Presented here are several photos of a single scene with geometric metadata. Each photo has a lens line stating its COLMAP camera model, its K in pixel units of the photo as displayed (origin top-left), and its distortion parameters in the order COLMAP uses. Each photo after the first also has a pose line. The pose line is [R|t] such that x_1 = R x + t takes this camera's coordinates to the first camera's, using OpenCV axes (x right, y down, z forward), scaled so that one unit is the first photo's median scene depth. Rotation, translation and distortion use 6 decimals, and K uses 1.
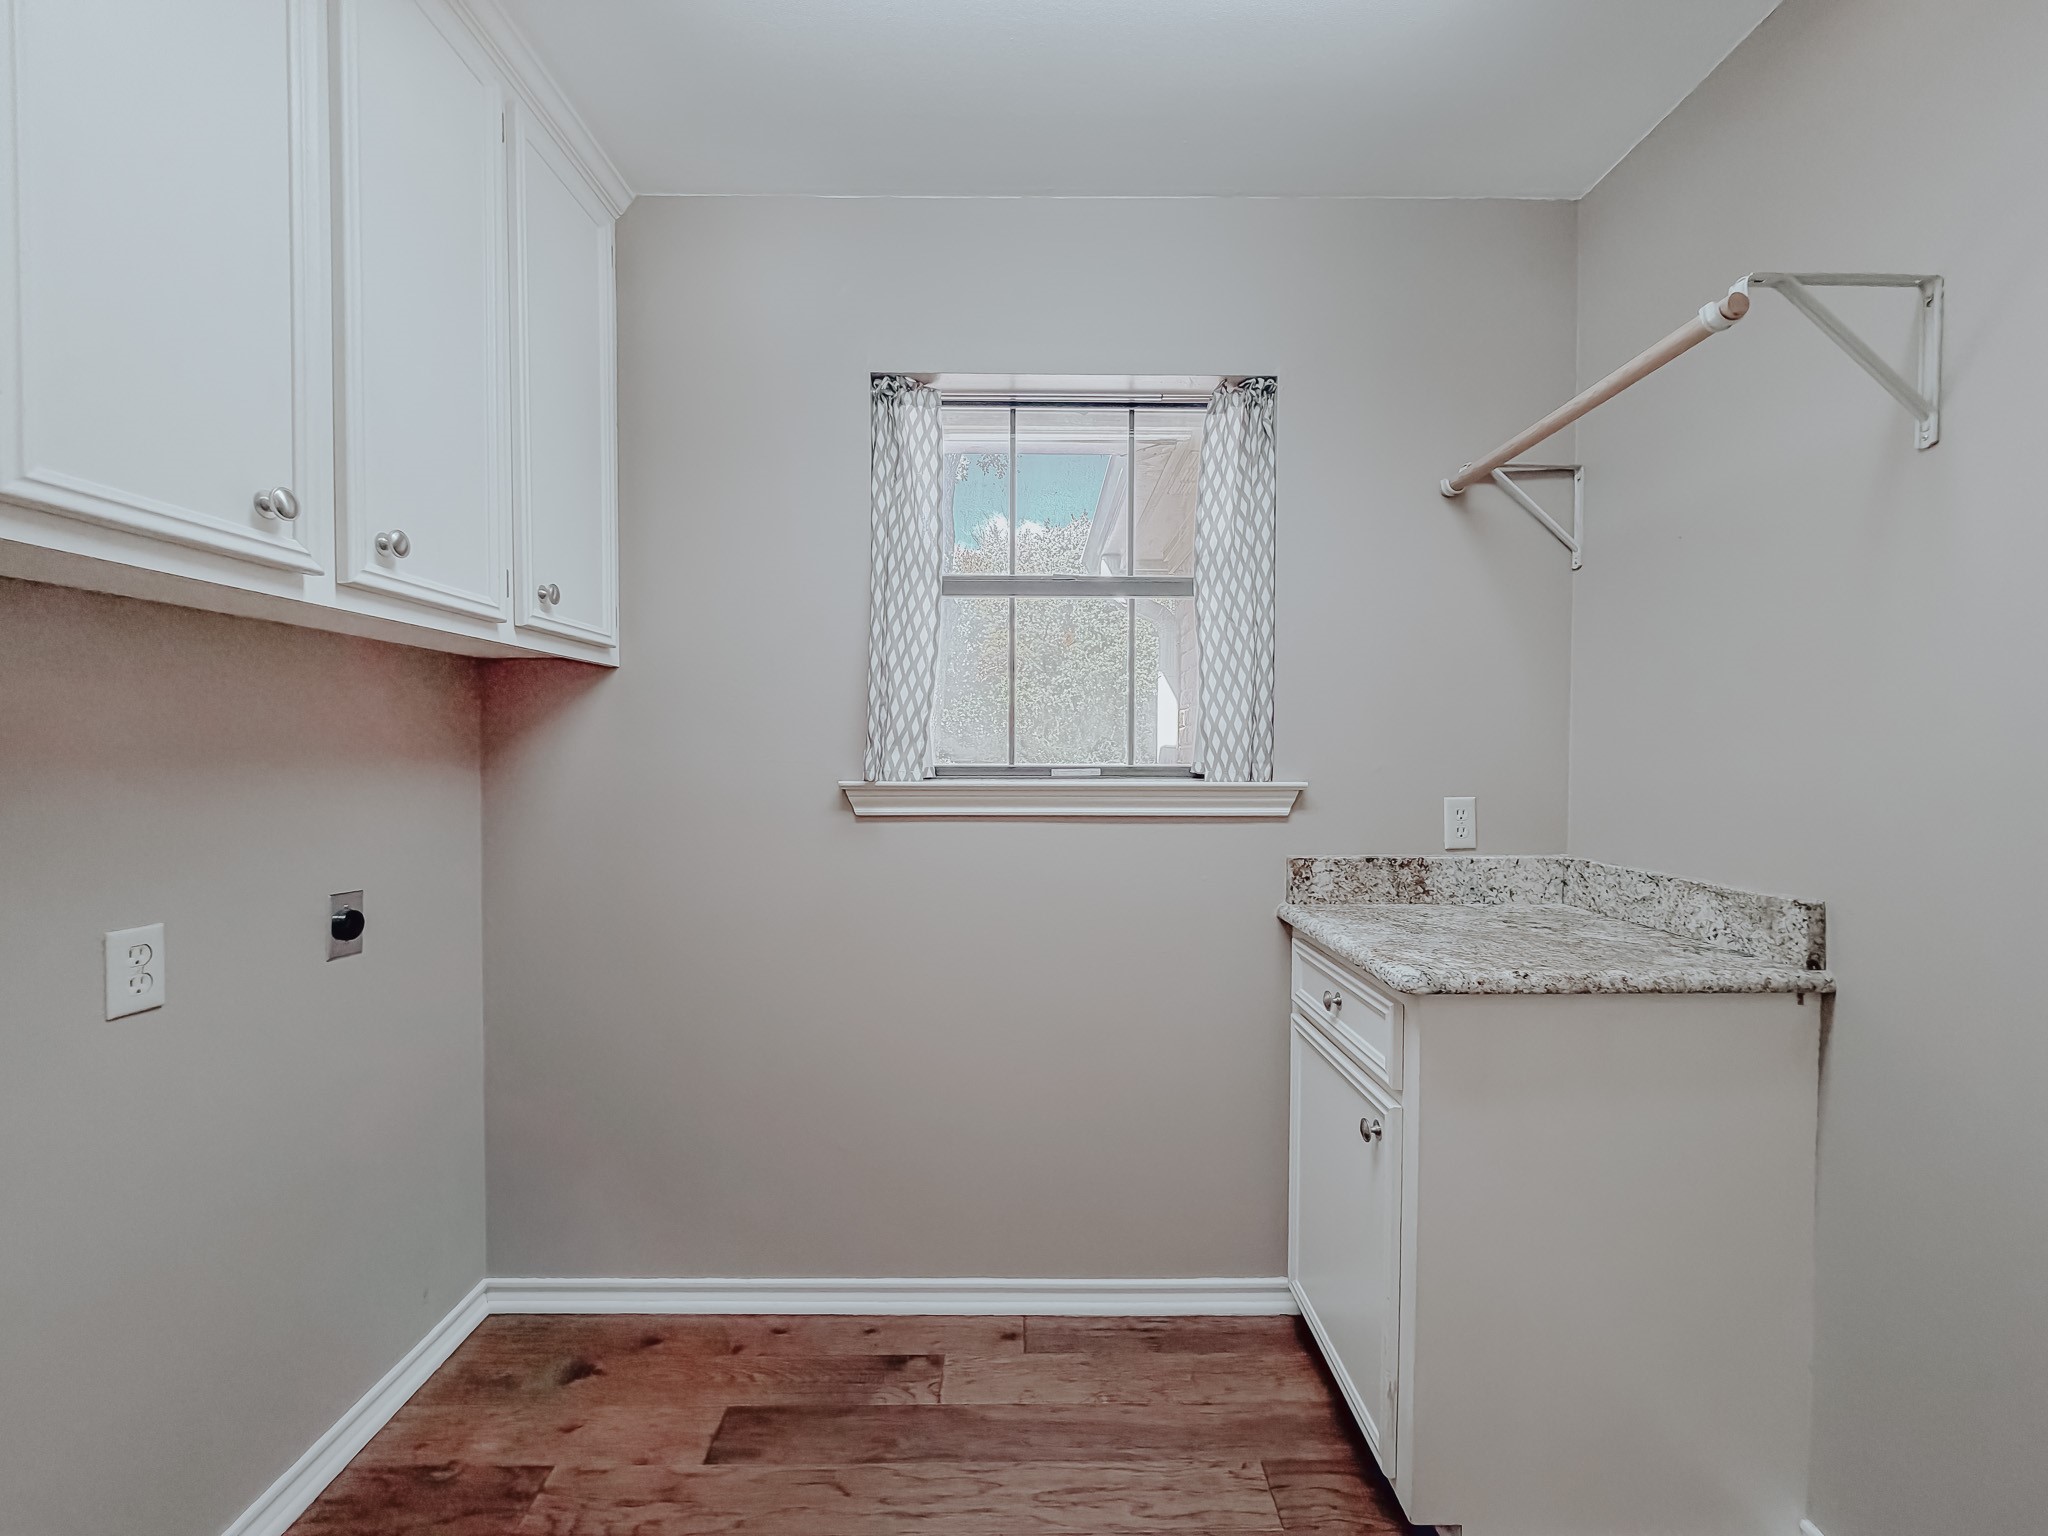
lens RADIAL K [[829.5, 0, 1024.6], [0, 829.5, 809.1], [0, 0, 1]] dist [-0.000500, -0.000396]
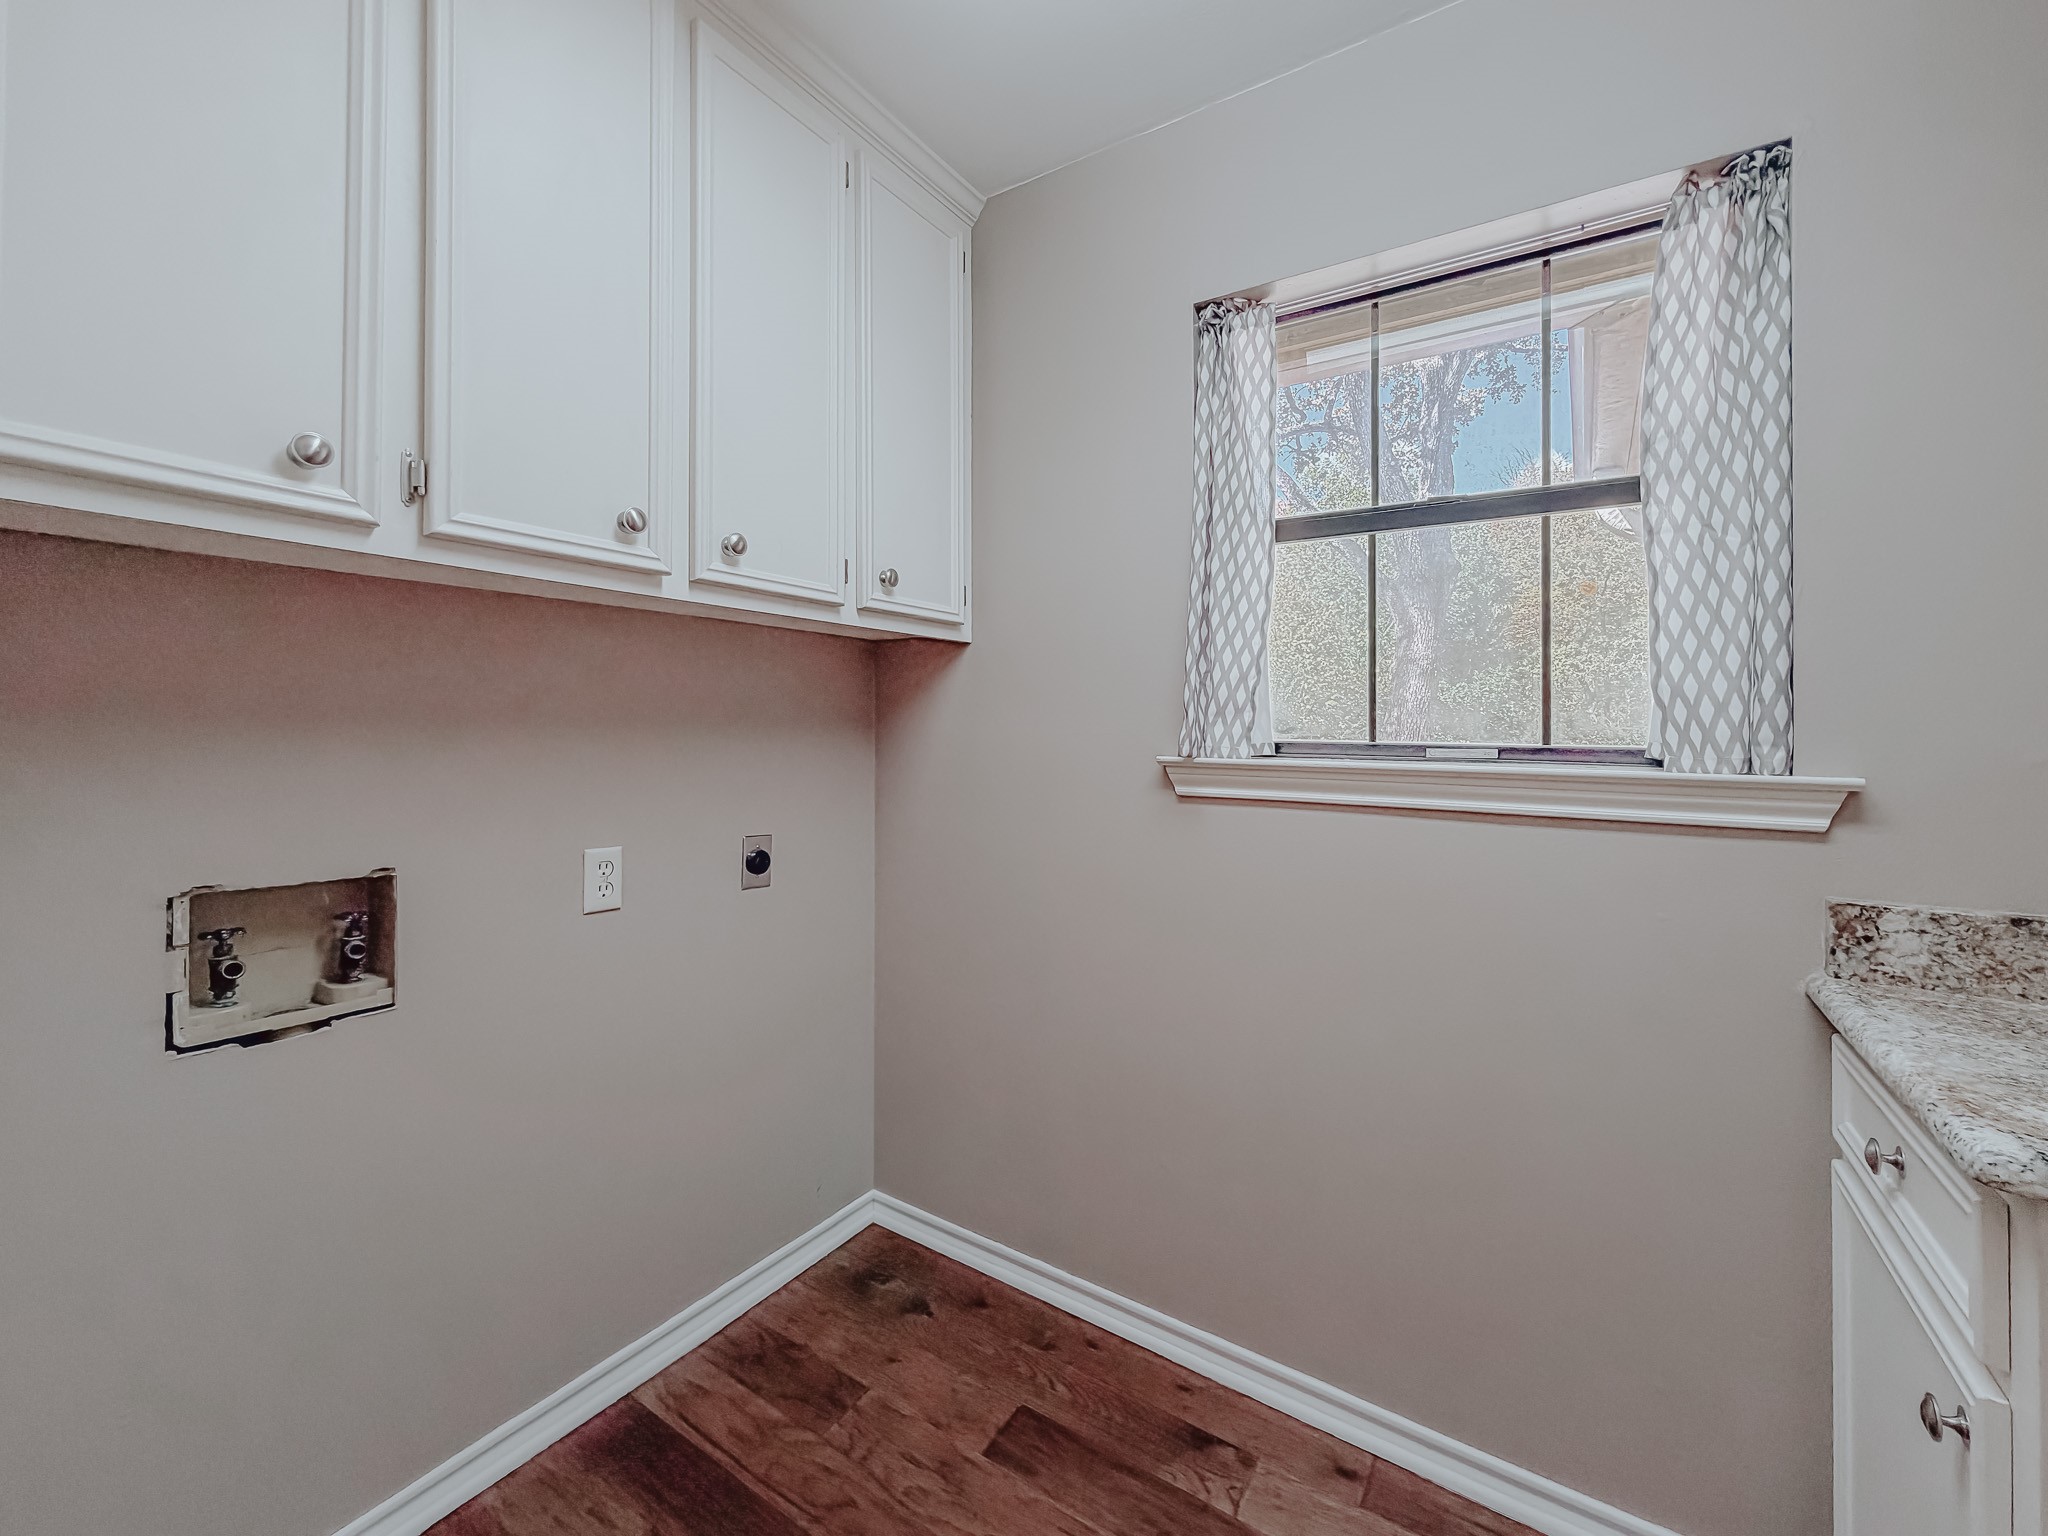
lens RADIAL K [[850.6, 0, 1013.6], [0, 850.6, 749.3], [0, 0, 1]] dist [-0.000357, -0.000143]
pose [[0.831422, 0.022701, -0.555177, 0.167543], [-0.047933, 0.998371, -0.030961, -0.004820], [0.553570, 0.052353, 0.831156, 0.141456]]
